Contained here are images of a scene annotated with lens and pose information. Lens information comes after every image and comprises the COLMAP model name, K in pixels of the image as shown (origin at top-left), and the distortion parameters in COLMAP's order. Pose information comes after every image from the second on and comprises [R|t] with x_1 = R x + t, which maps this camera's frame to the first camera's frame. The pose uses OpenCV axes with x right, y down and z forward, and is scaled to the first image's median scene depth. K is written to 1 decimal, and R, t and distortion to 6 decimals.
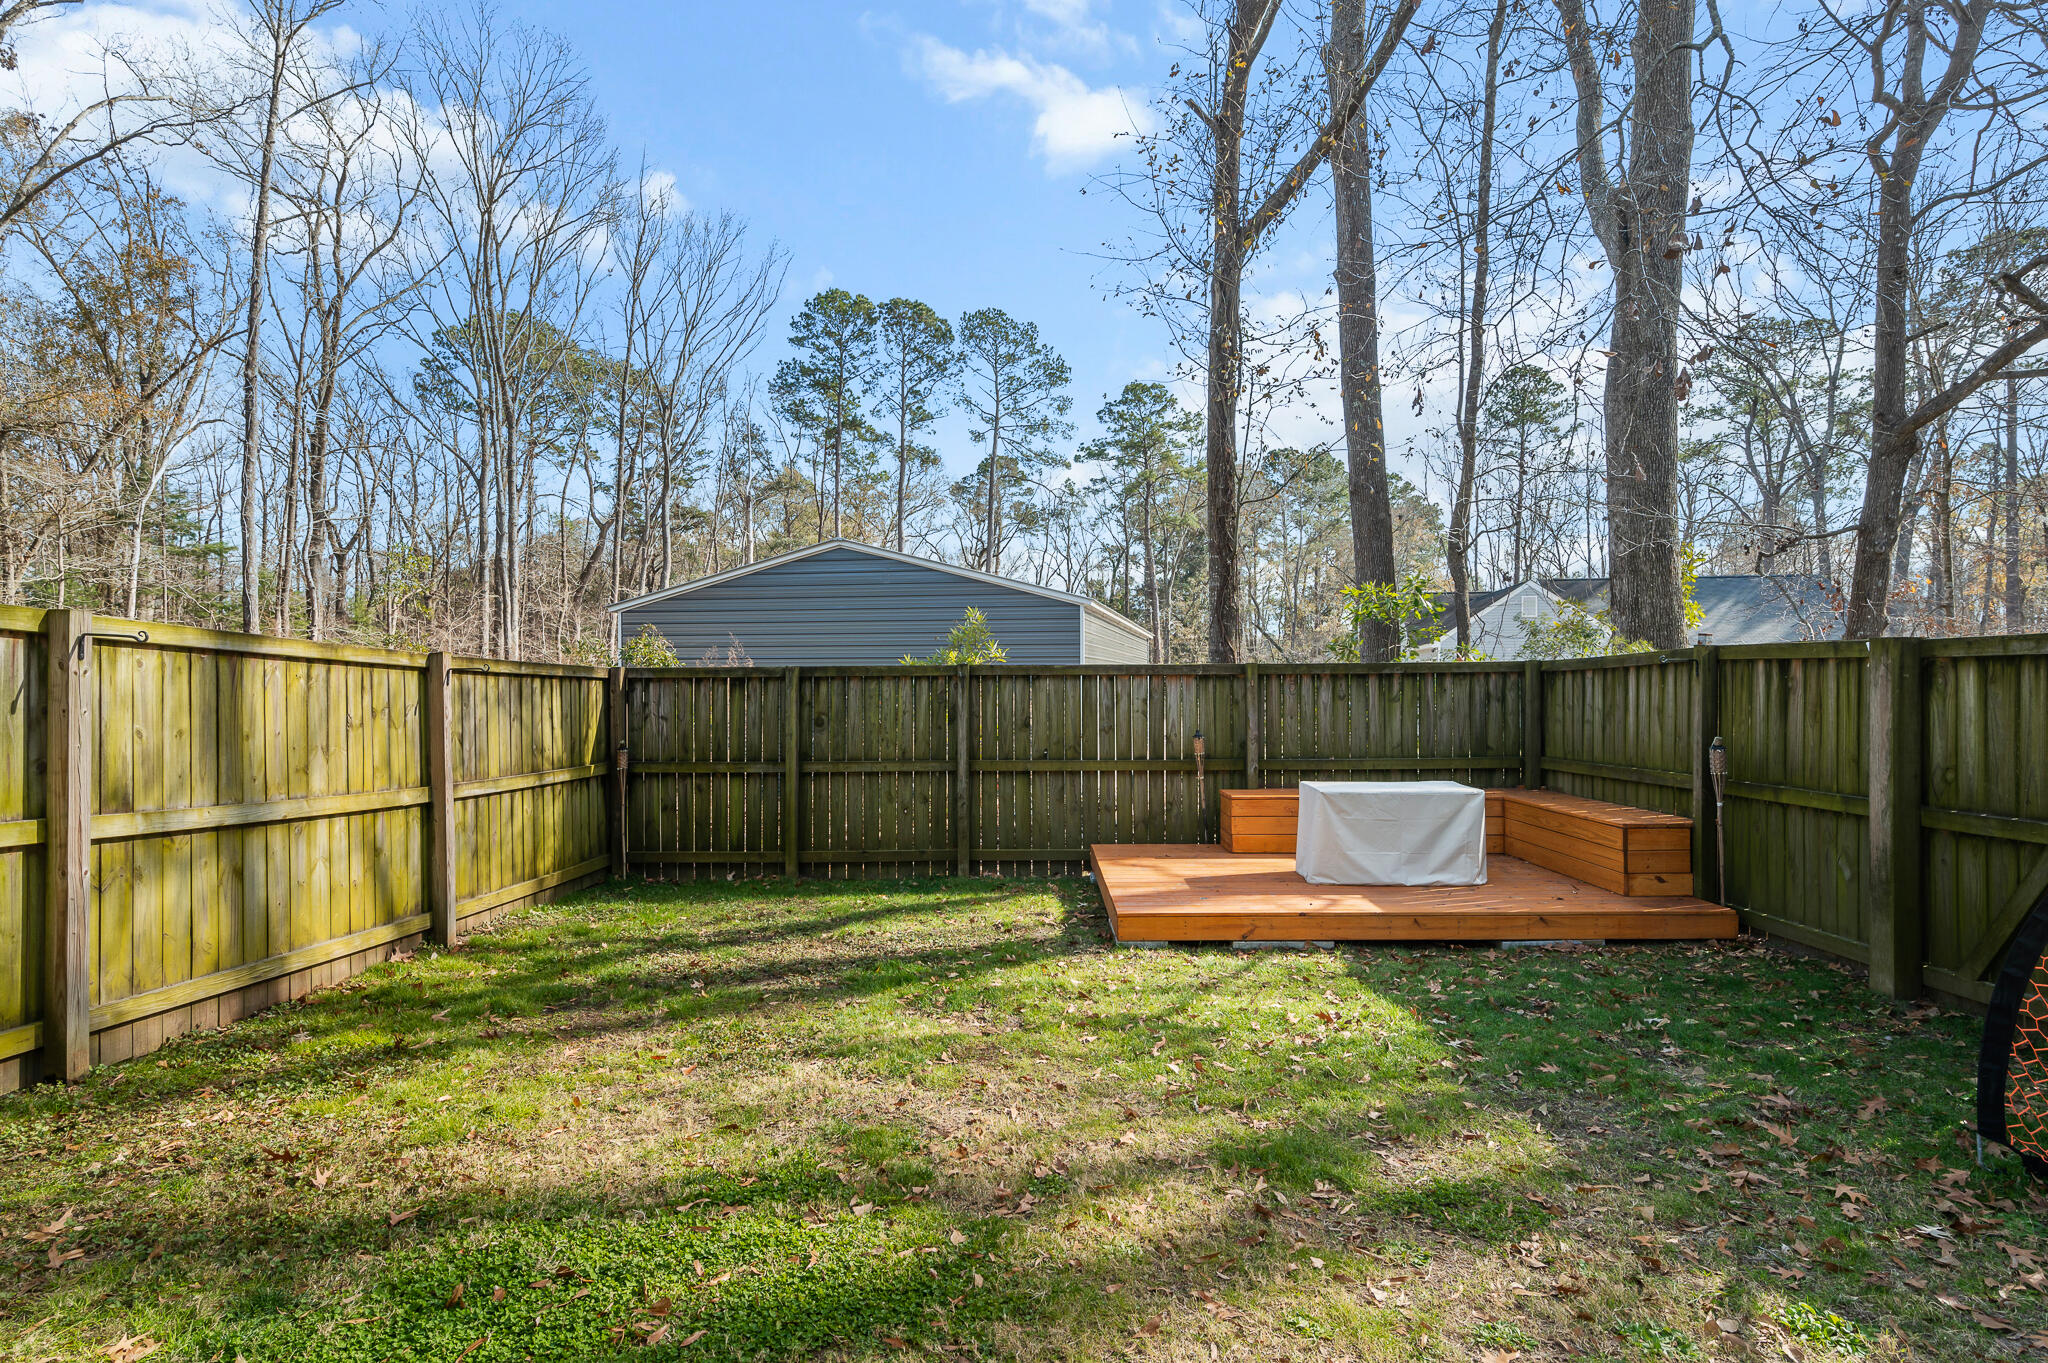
lens RADIAL K [[1051.3, 0, 1022.4], [0, 1051.3, 690.9], [0, 0, 1]] dist [-0.002188, -0.000691]
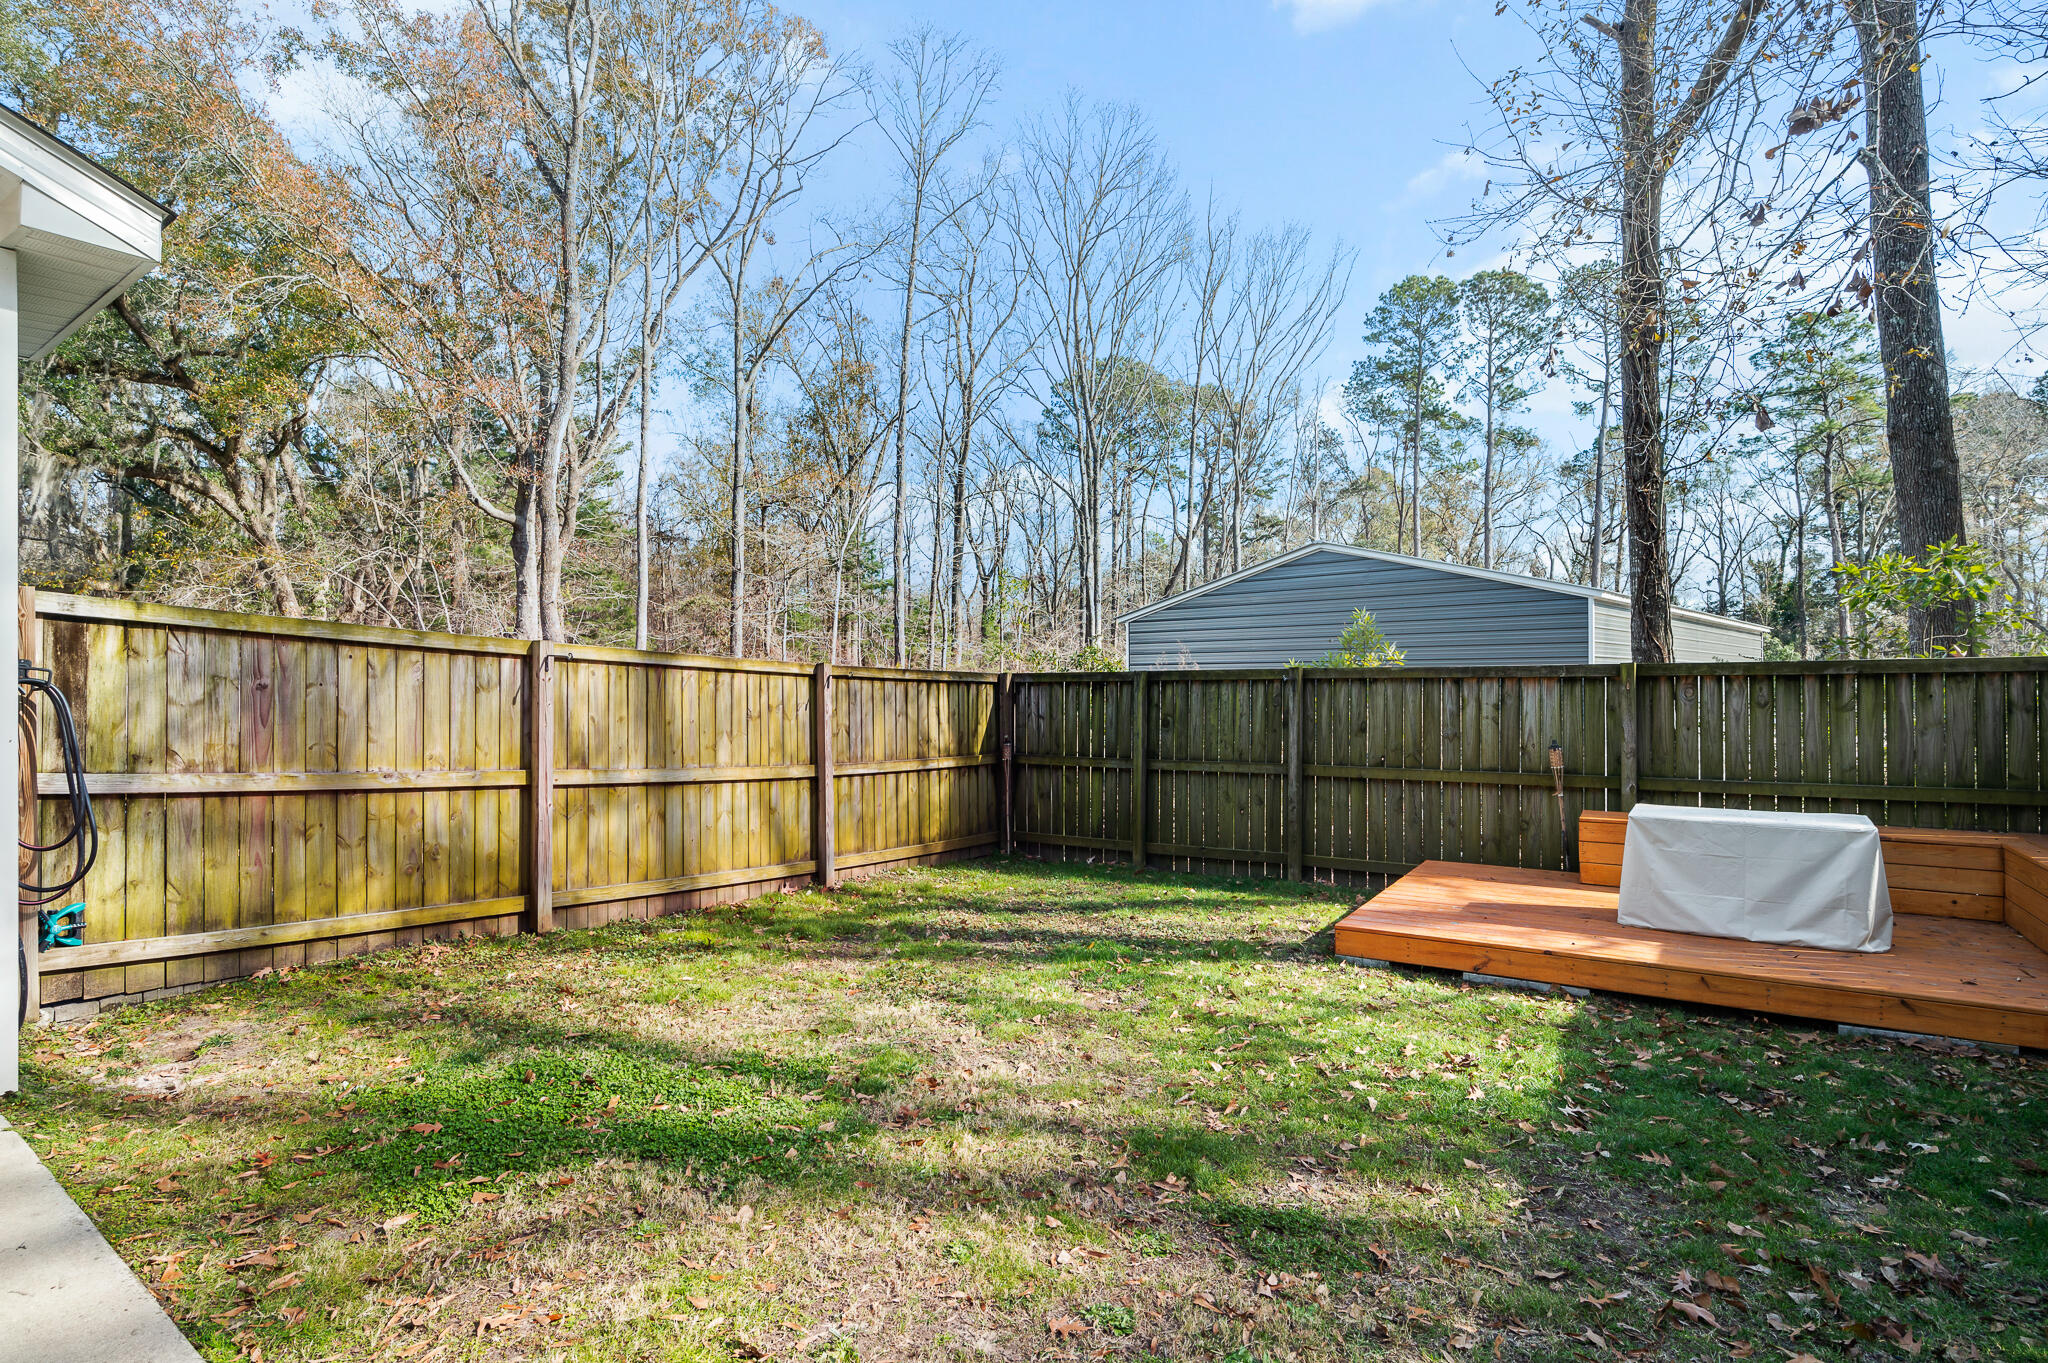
lens RADIAL K [[1054.4, 0, 1024.0], [0, 1054.4, 681.5], [0, 0, 1]] dist [-0.002022, -0.000323]
pose [[0.838430, -0.001808, -0.545007, 0.318321], [-0.004966, 0.999928, -0.010958, -0.000169], [0.544987, 0.011894, 0.838360, 0.024878]]
